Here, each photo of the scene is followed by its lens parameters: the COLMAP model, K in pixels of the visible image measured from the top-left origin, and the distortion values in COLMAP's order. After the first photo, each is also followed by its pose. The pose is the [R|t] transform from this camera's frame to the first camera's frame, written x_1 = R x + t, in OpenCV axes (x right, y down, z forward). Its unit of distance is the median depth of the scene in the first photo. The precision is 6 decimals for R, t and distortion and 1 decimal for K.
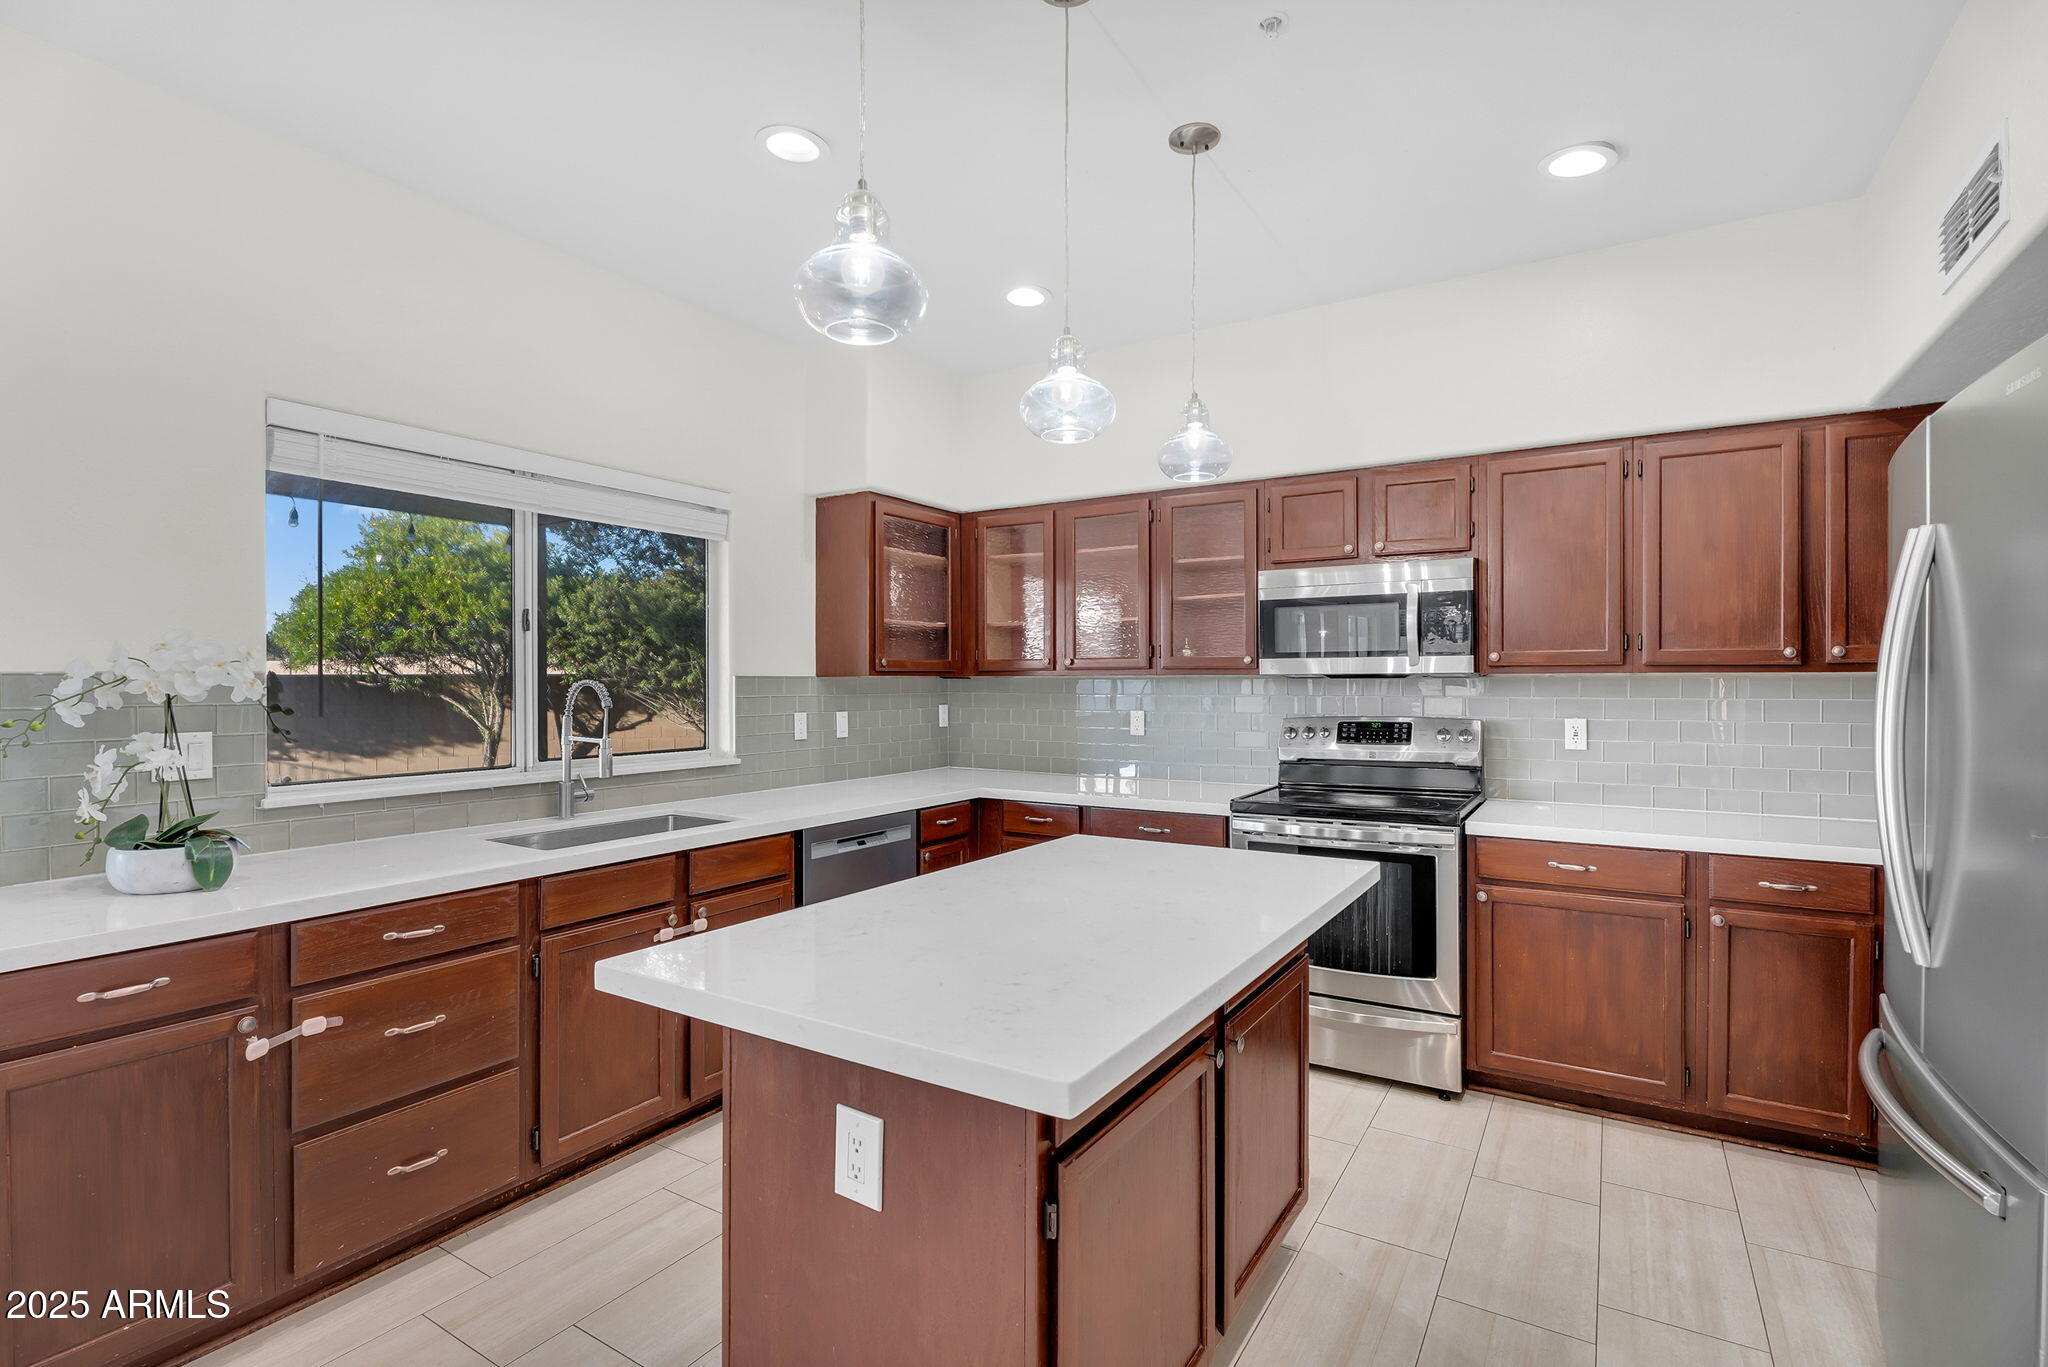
lens RADIAL K [[953.5, 0, 1022.8], [0, 953.5, 688.2], [0, 0, 1]] dist [-0.003675, -0.000612]
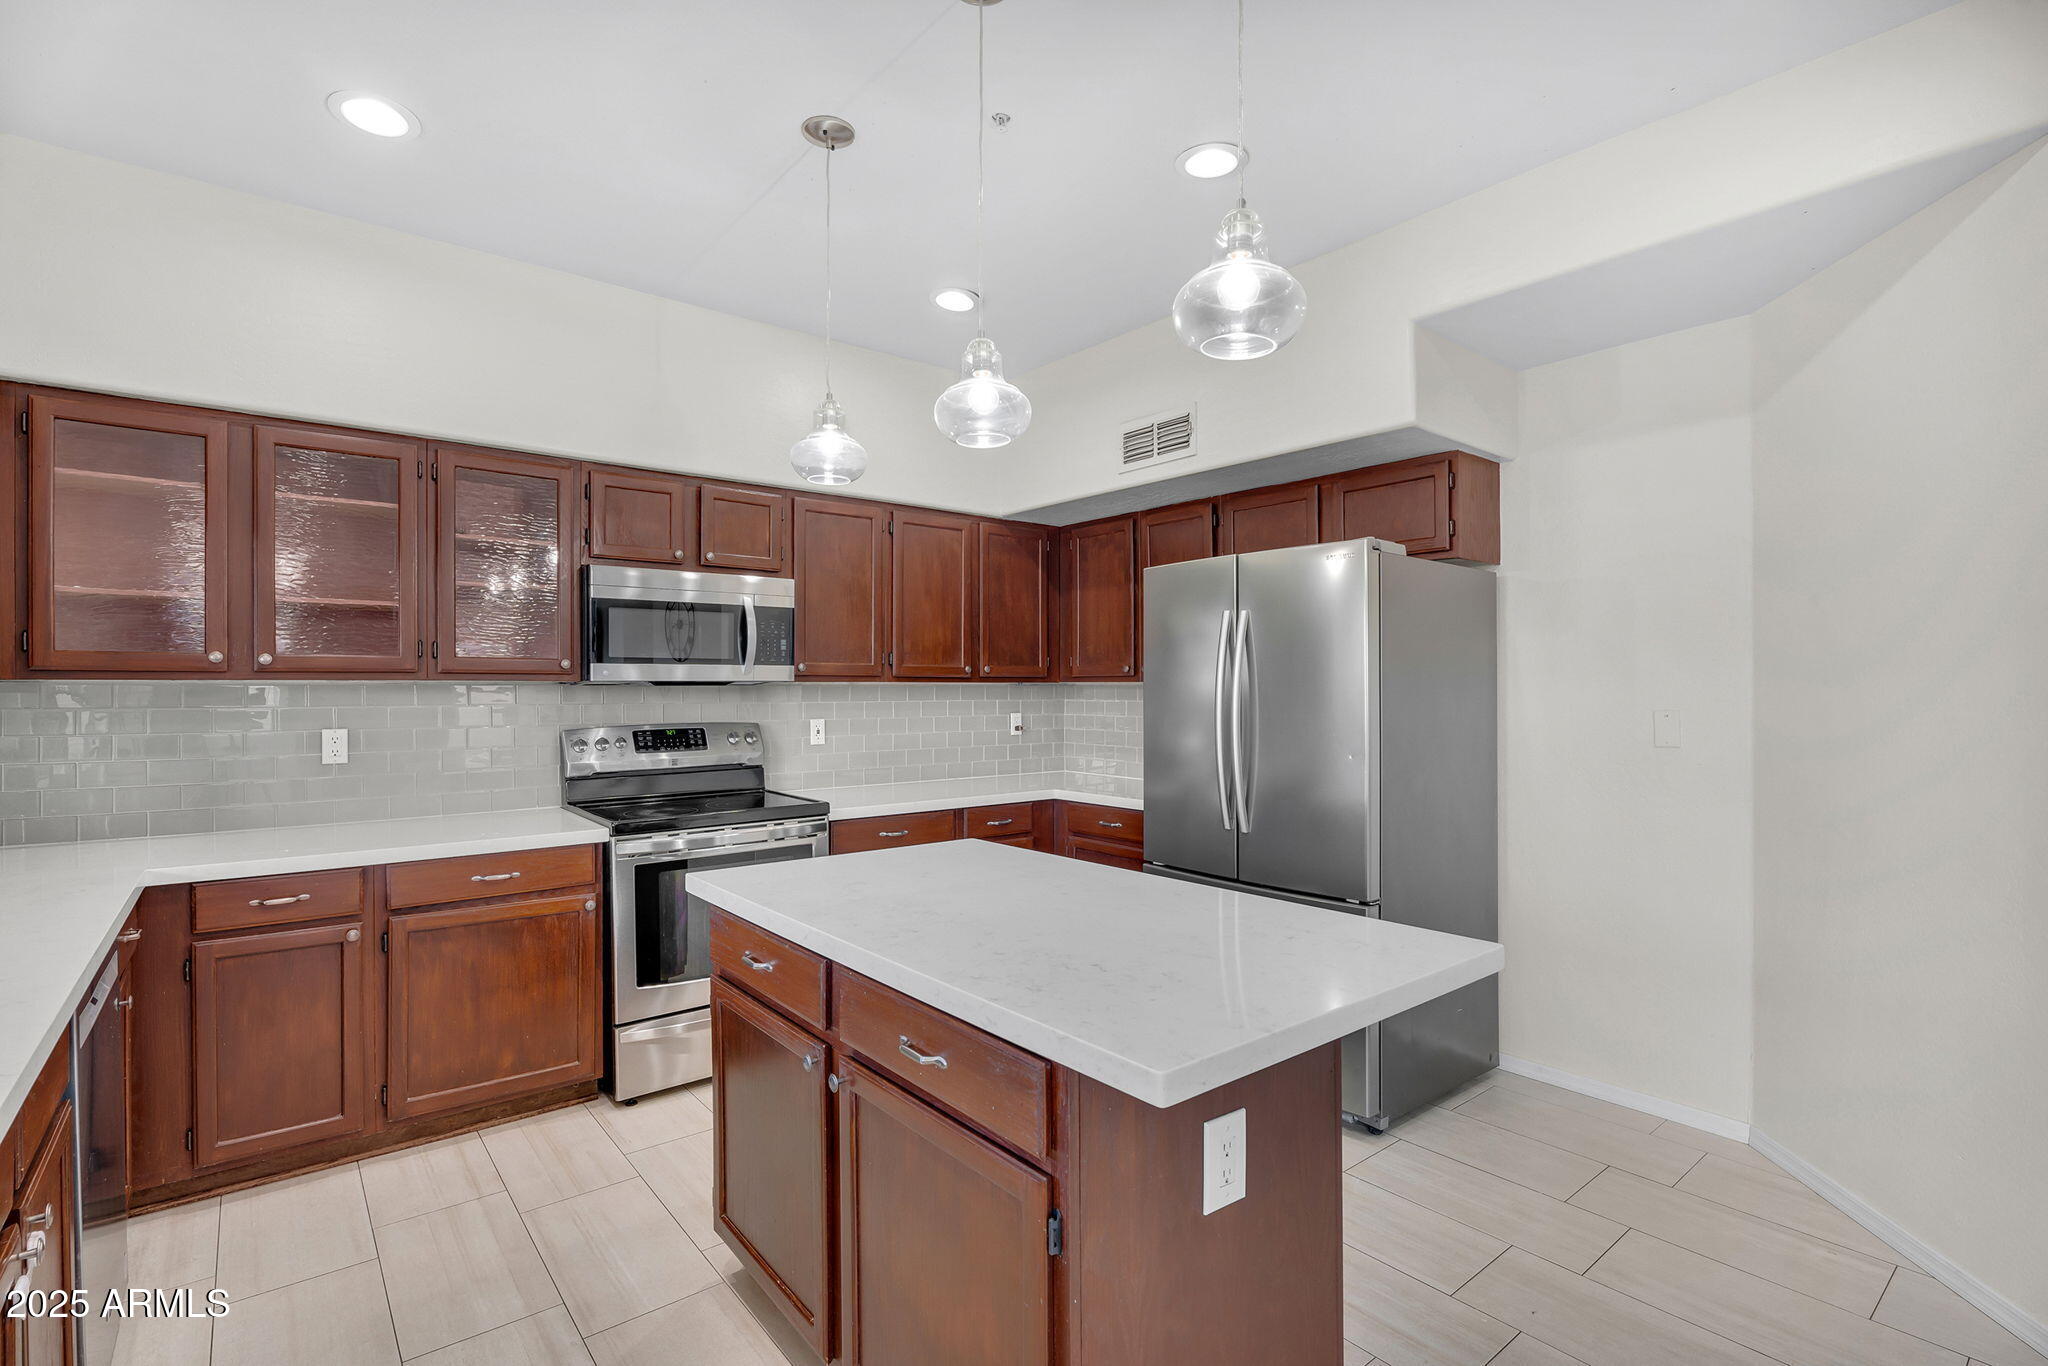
lens RADIAL K [[953.5, 0, 1022.8], [0, 953.5, 687.7], [0, 0, 1]] dist [-0.003675, -0.000612]
pose [[0.335052, 0.000253, 0.942200, -0.495772], [0.005563, 0.999982, -0.002247, -0.003946], [-0.942183, 0.005994, 0.335044, 0.354852]]
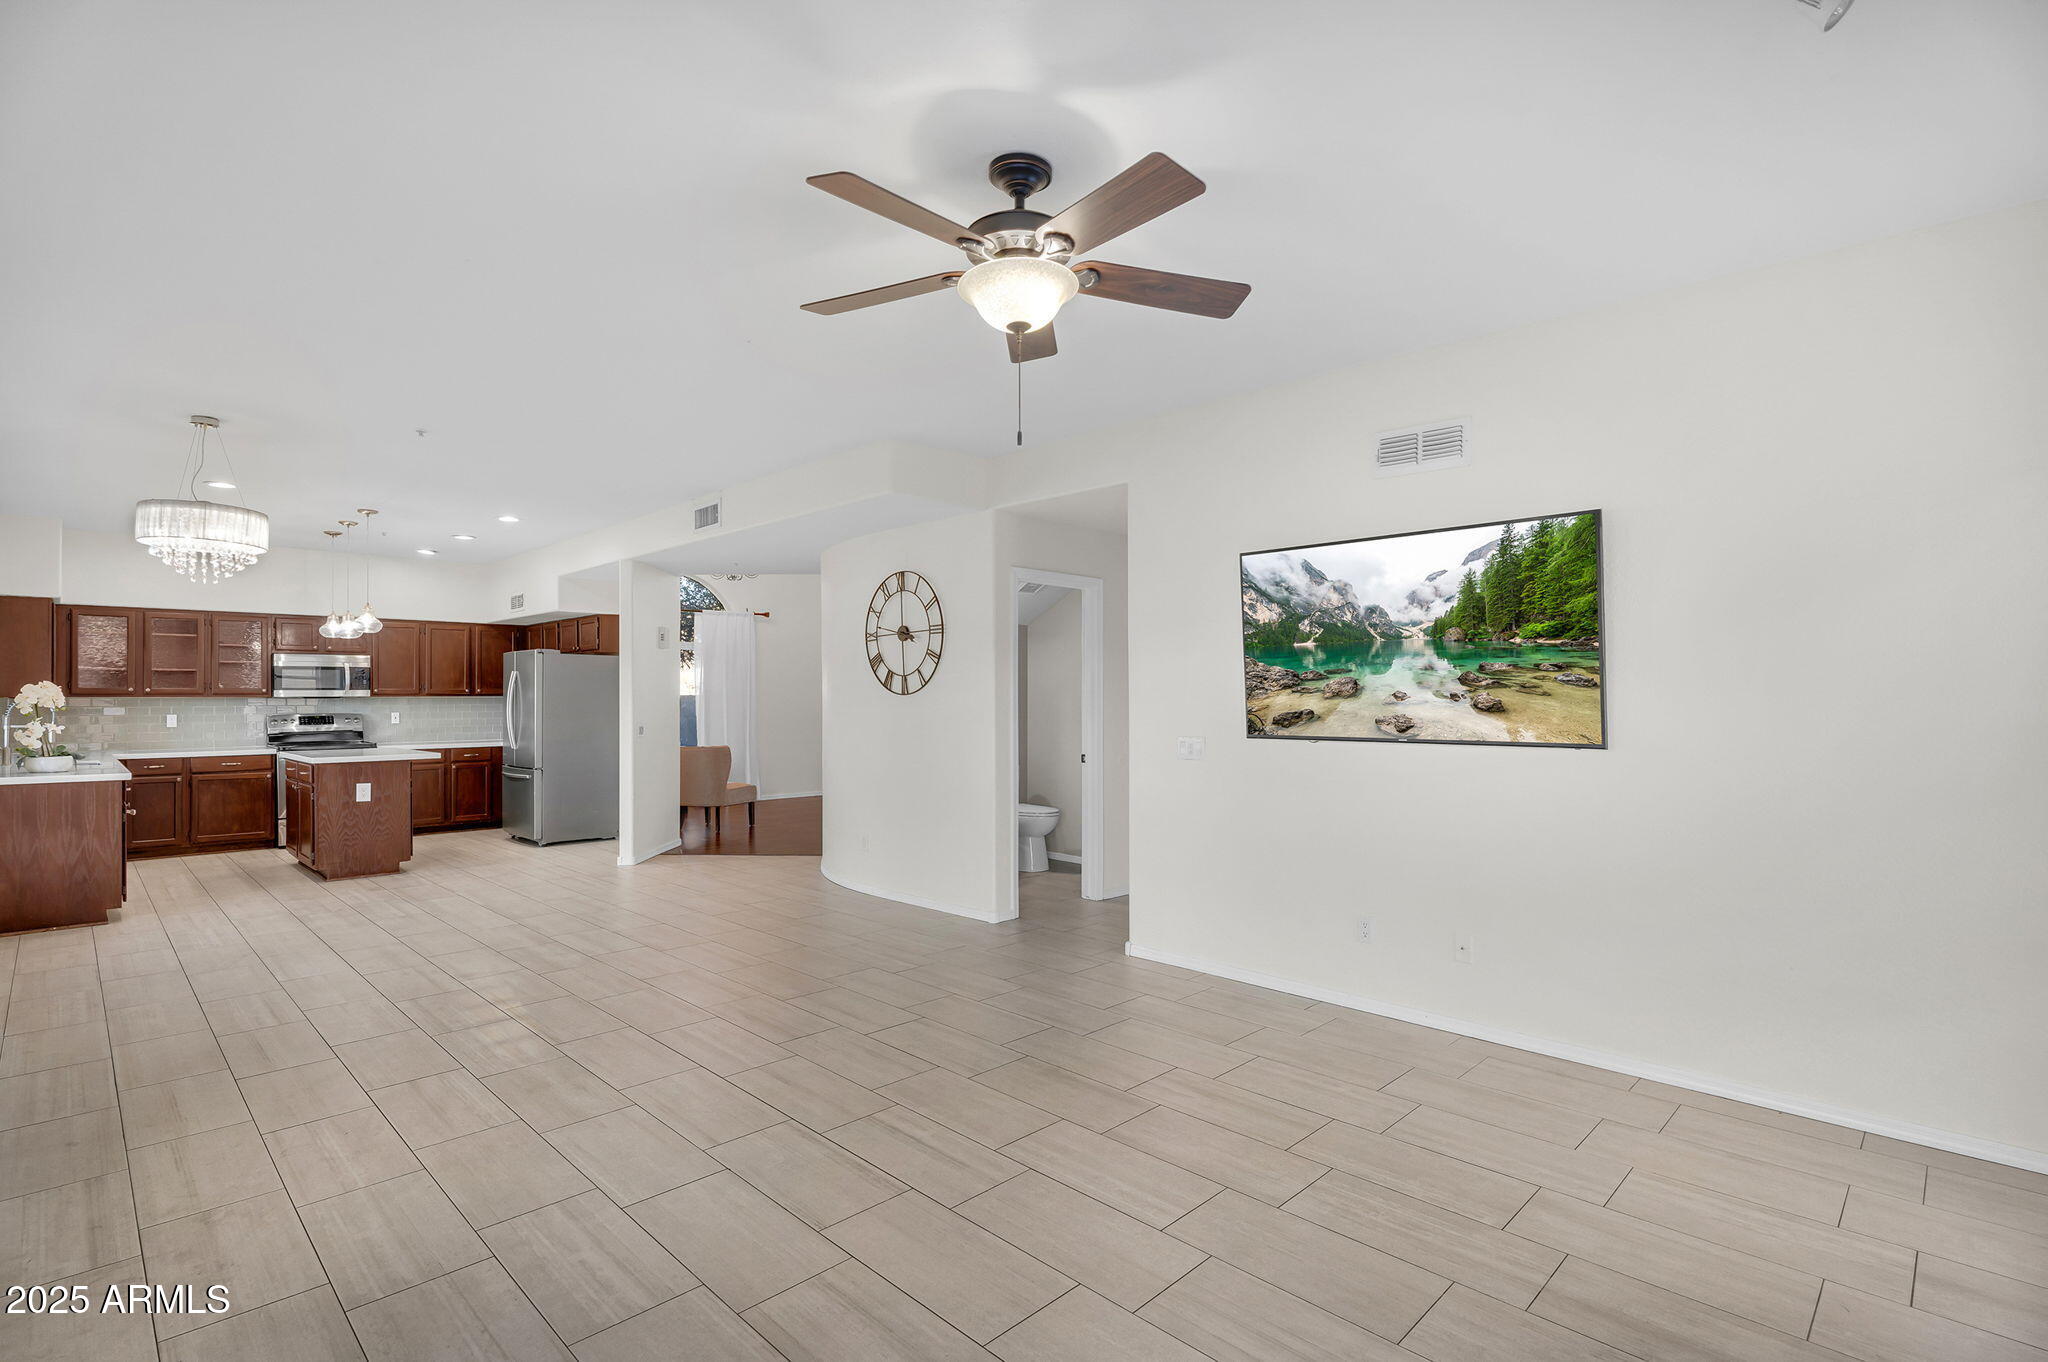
lens RADIAL K [[968.4, 0, 1015.9], [0, 968.4, 684.0], [0, 0, 1]] dist [-0.002836, -0.000820]
pose [[0.233804, 0.014392, 0.972177, -1.832263], [0.010592, 0.999793, -0.017348, 0.017356], [-0.972226, 0.014353, 0.233603, -1.503798]]
